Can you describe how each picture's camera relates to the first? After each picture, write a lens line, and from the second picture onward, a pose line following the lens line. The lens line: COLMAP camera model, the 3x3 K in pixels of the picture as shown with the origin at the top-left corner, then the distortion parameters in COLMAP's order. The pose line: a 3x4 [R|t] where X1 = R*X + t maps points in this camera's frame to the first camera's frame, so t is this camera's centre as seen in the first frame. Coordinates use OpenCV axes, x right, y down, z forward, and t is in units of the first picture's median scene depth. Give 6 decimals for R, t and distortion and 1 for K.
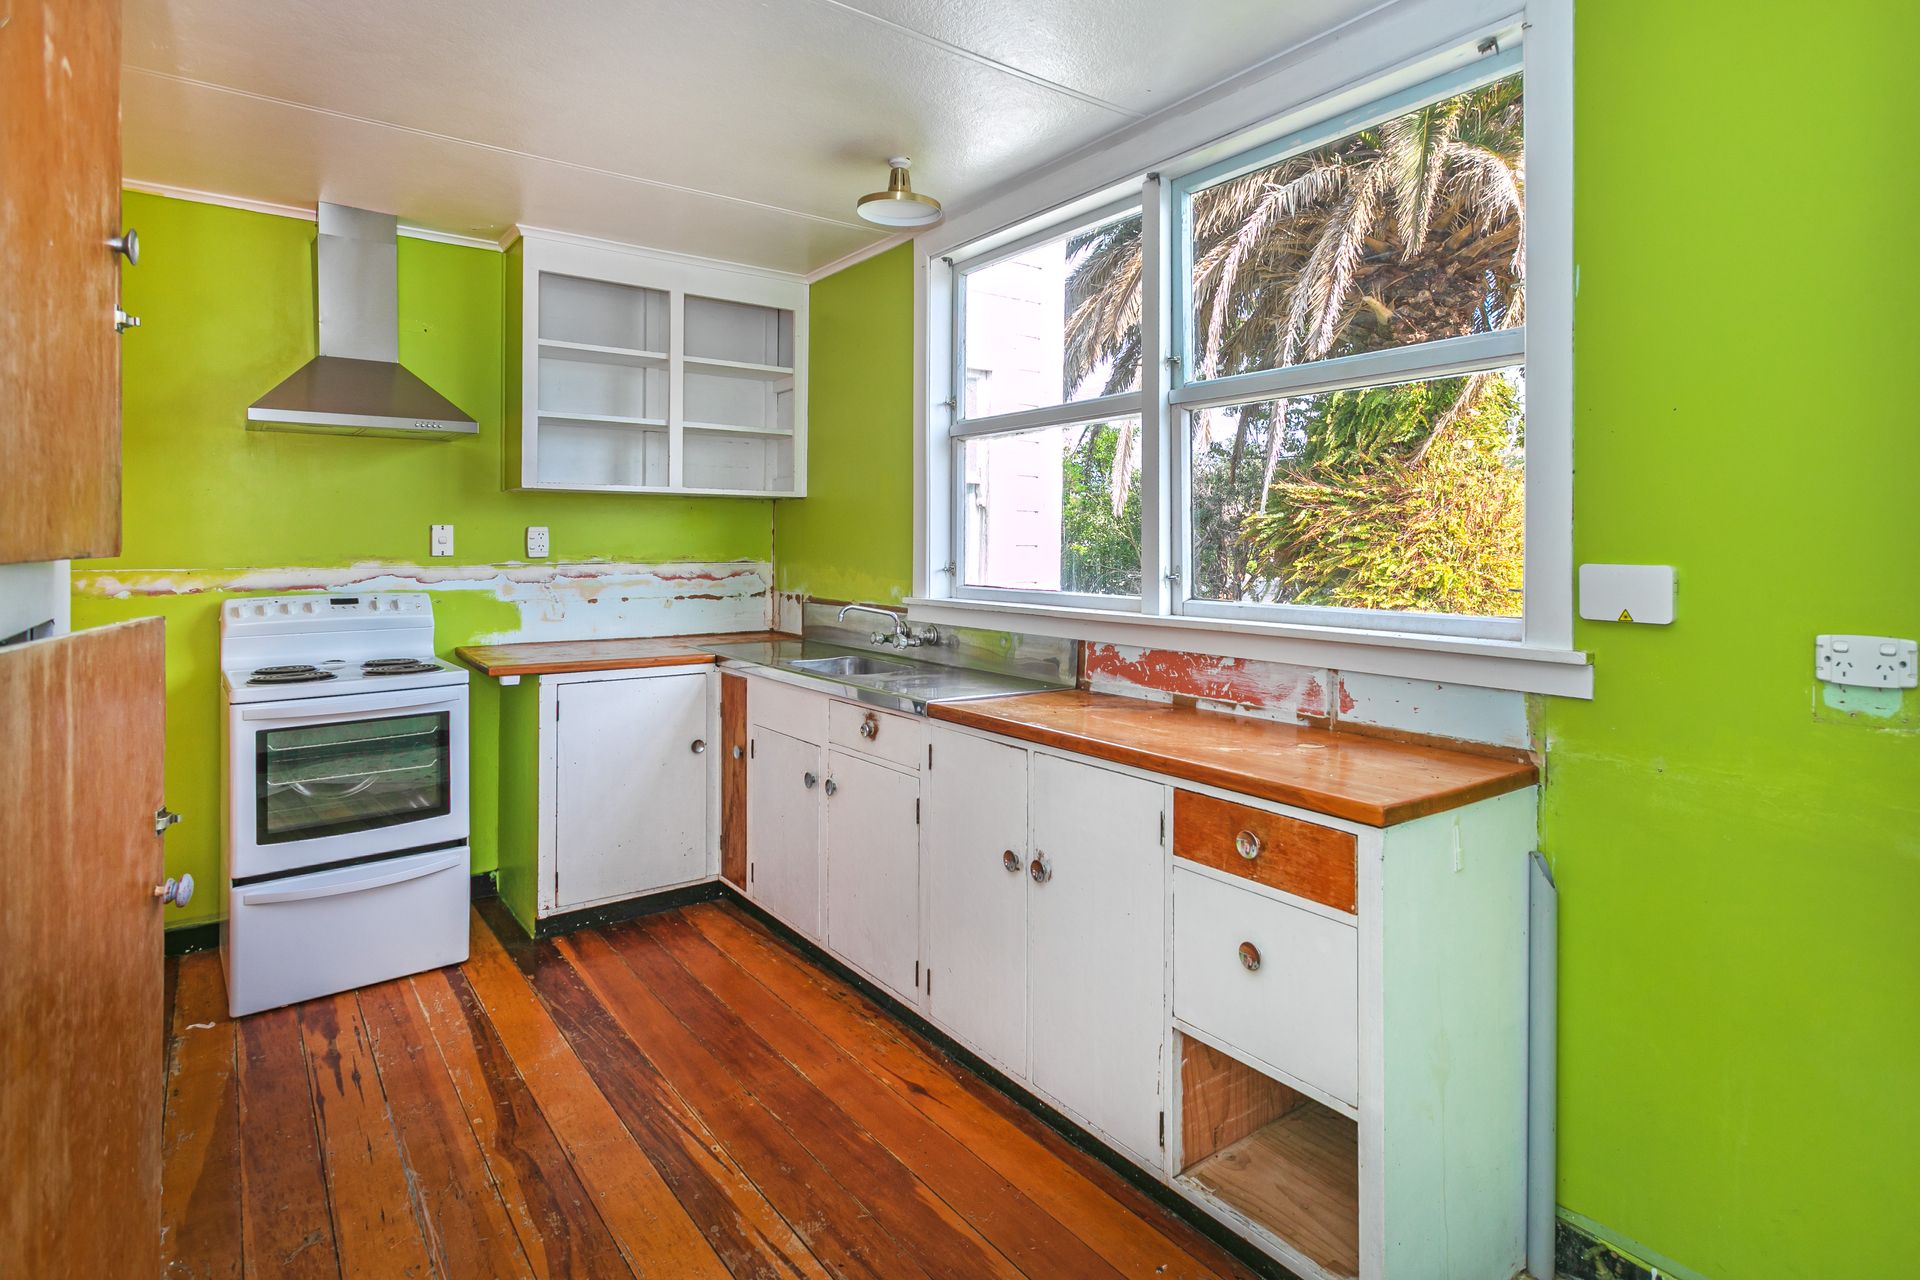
lens RADIAL K [[1001.5, 0, 1020.7], [0, 1001.5, 648.1], [0, 0, 1]] dist [0.002096, 0.000049]
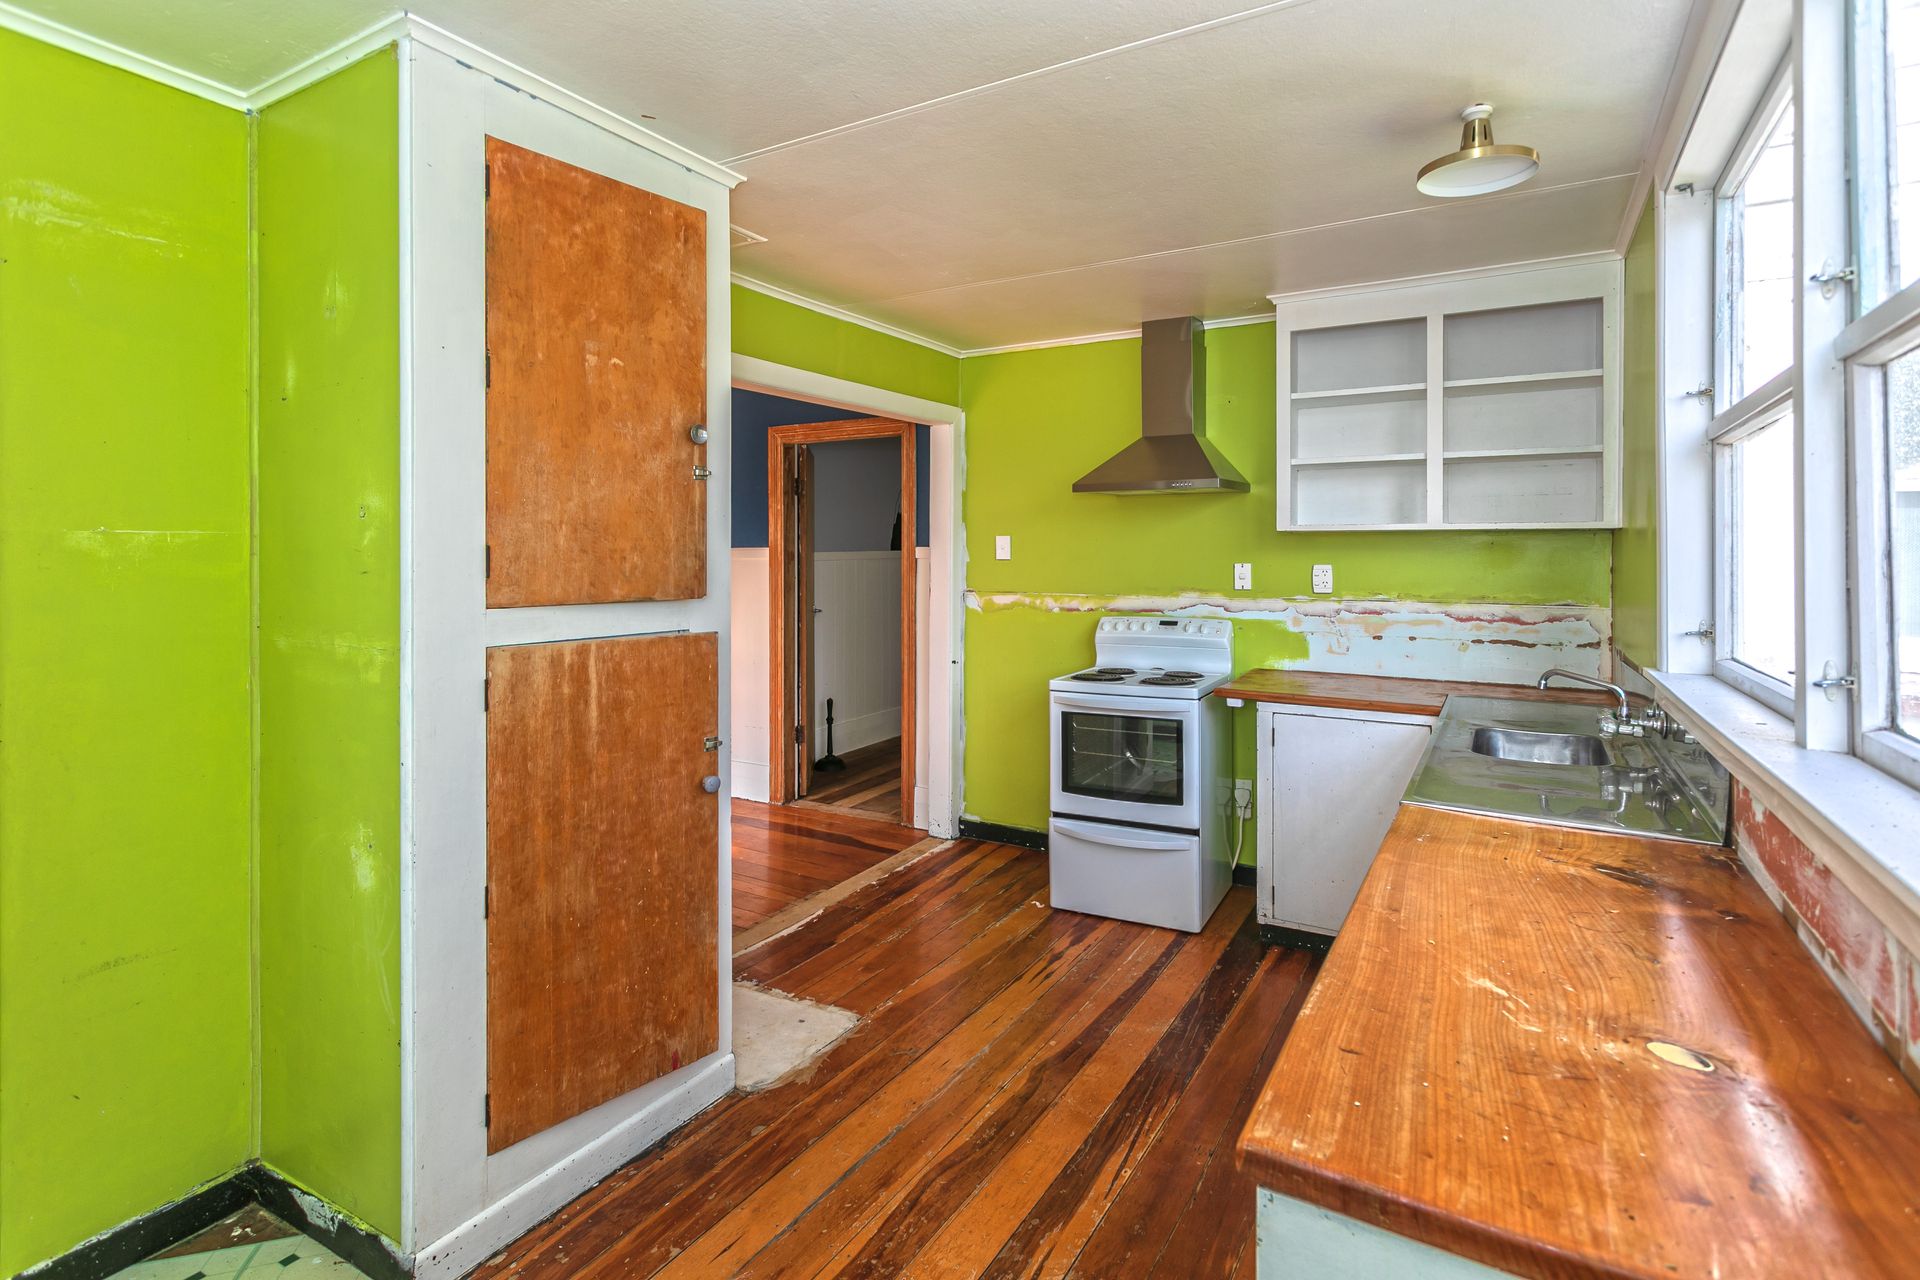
lens RADIAL K [[947.4, 0, 960.0], [0, 947.4, 640.0], [0, 0, 1]] dist [-0.001179, -0.000071]
pose [[0.369185, 0.081441, -0.925781, 0.354075], [-0.100395, 0.993818, 0.047391, -0.056675], [0.923917, 0.075448, 0.375079, 0.305379]]
